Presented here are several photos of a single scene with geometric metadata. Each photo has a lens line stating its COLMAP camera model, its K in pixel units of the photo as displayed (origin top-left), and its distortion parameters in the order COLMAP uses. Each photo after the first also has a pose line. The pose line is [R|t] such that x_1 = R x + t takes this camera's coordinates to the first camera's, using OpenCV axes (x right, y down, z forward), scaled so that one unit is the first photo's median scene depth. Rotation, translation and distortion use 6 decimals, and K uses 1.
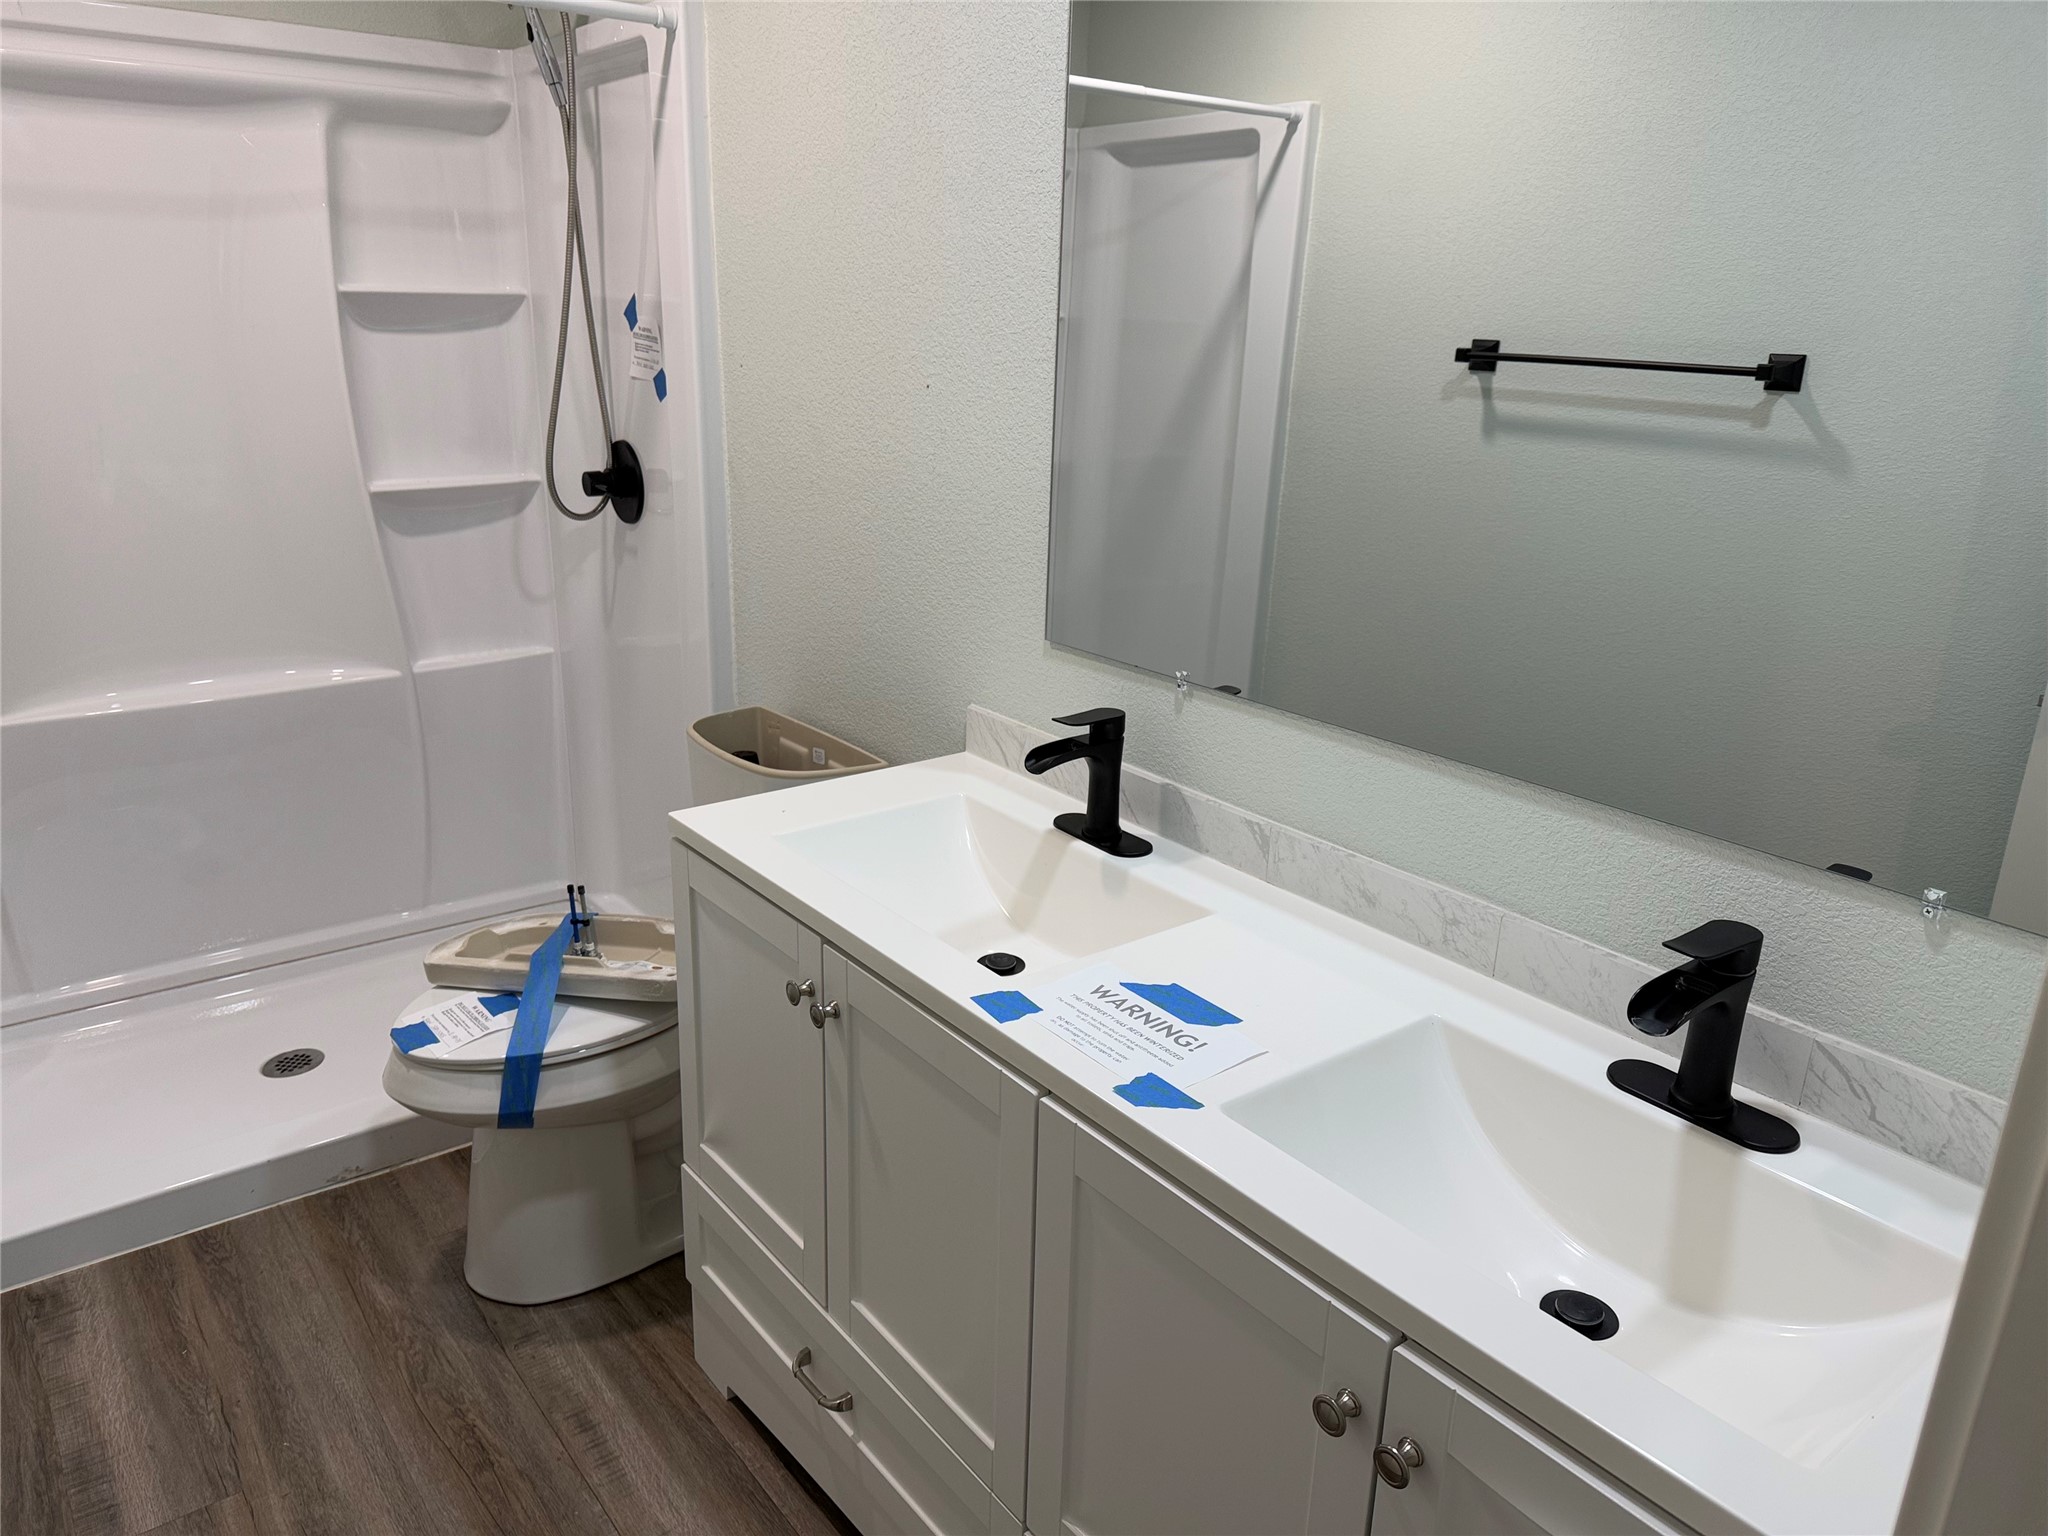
lens RADIAL K [[1426.2, 0, 1024.0], [0, 1426.2, 768.0], [0, 0, 1]] dist [0.049342, -0.057860]
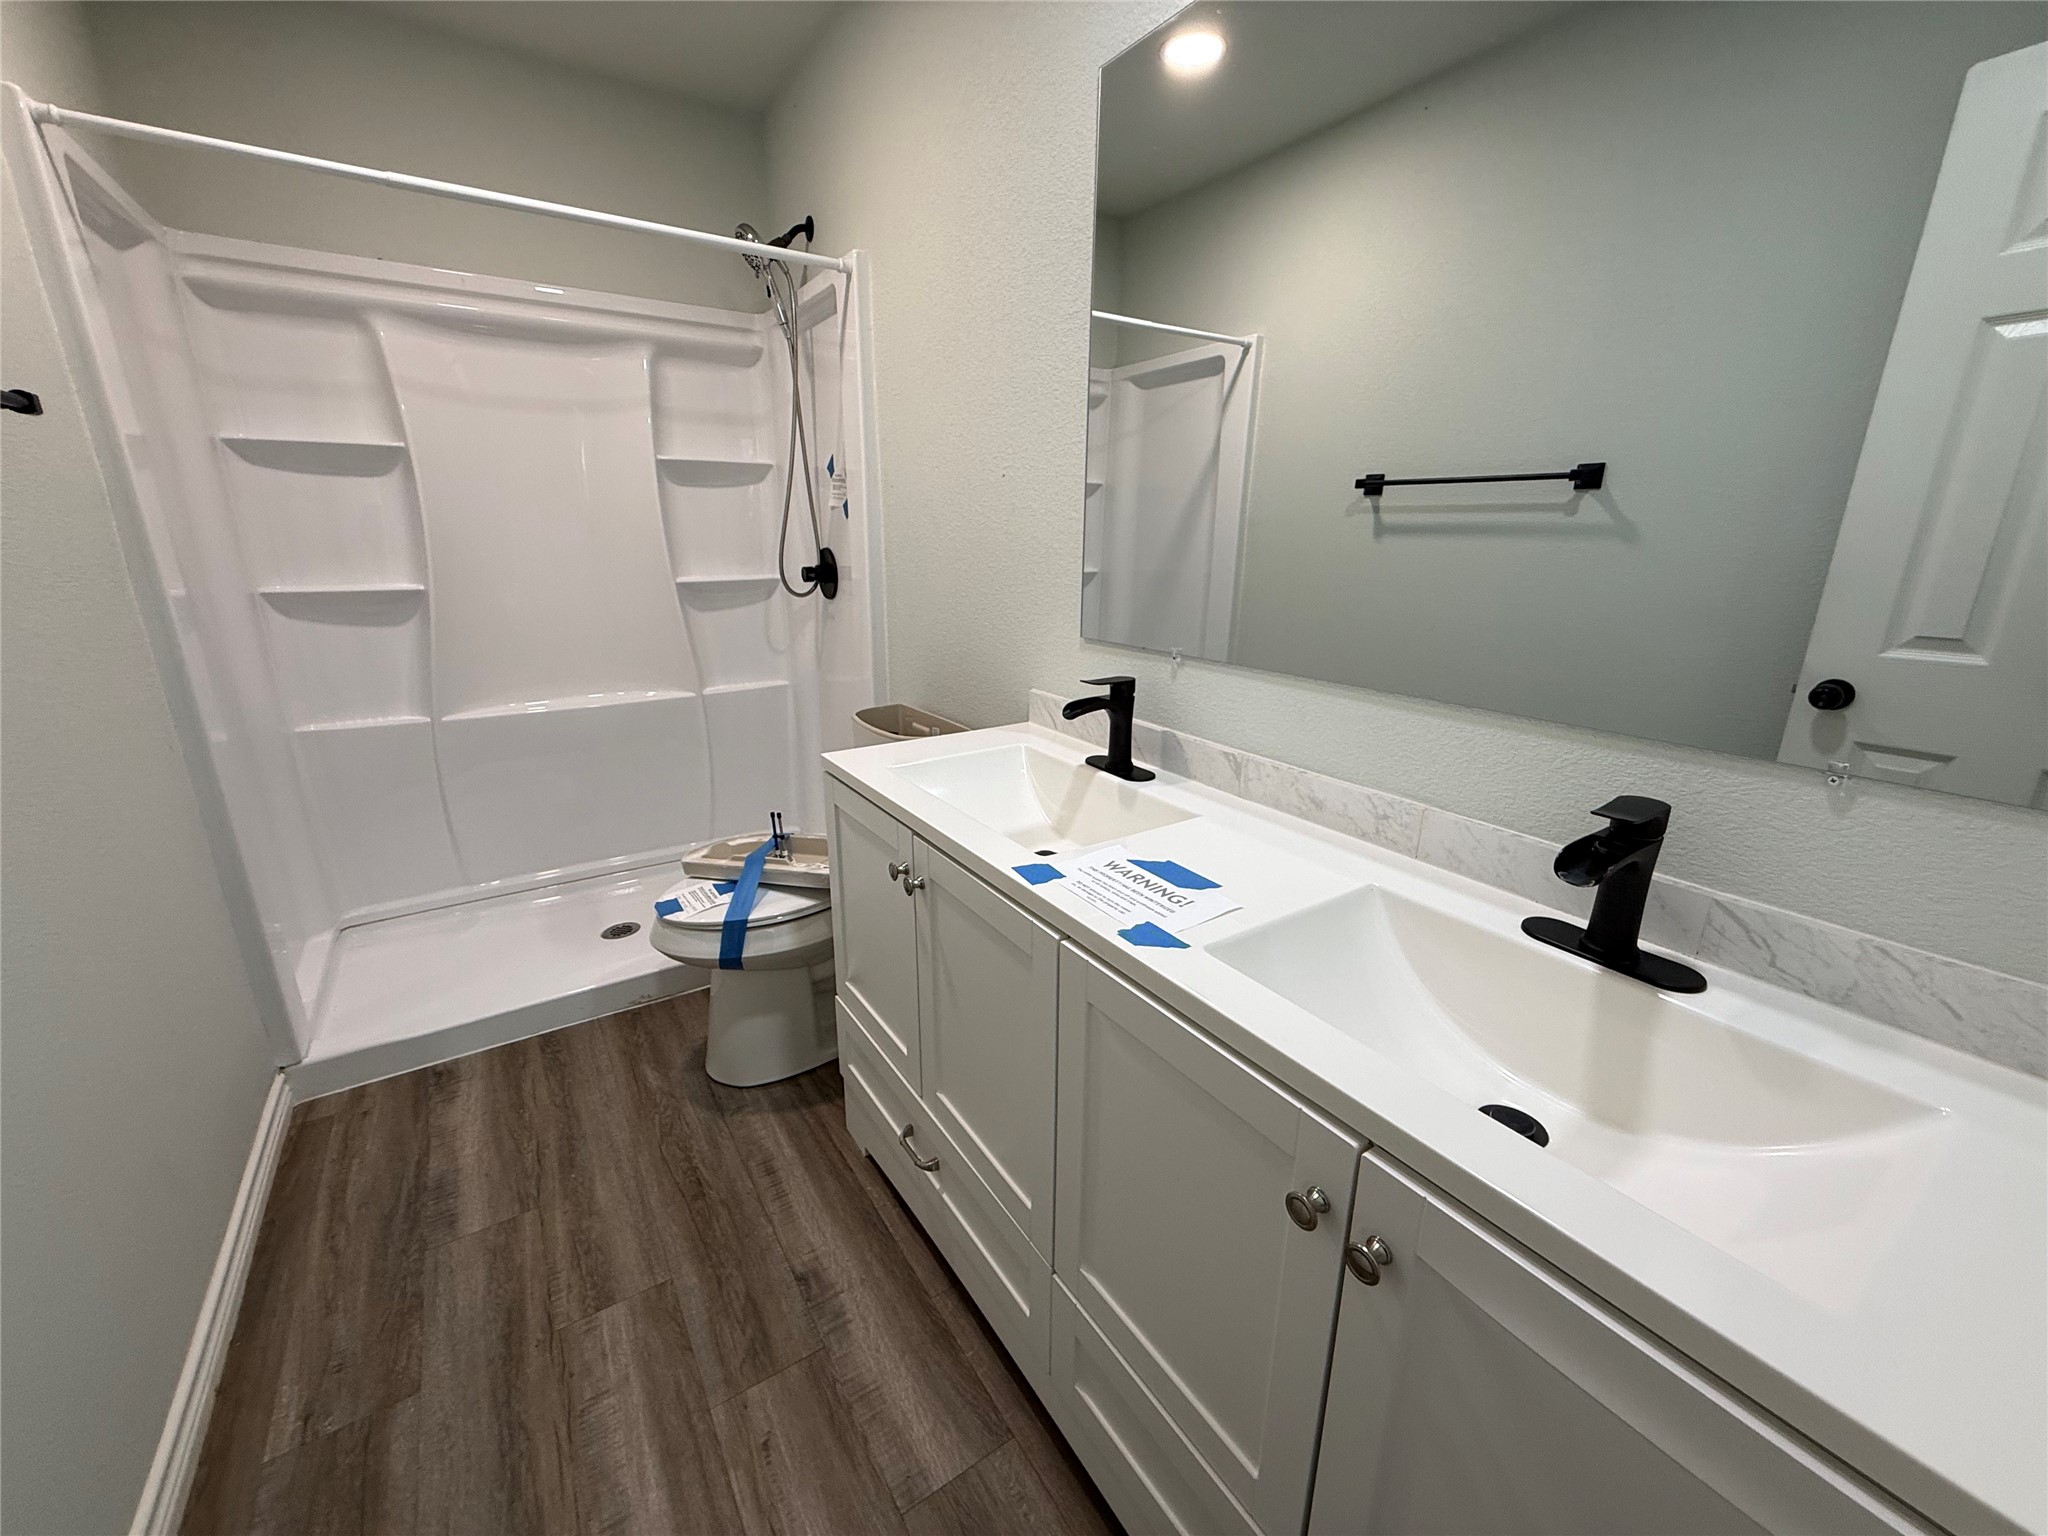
lens RADIAL K [[810.9, 0, 1024.3], [0, 810.9, 760.9], [0, 0, 1]] dist [0.001824, 0.000079]
pose [[0.996886, 0.001172, -0.078846, 0.022368], [-0.003681, 0.999491, -0.031684, 0.059145], [0.078769, 0.031875, 0.996383, 0.171258]]
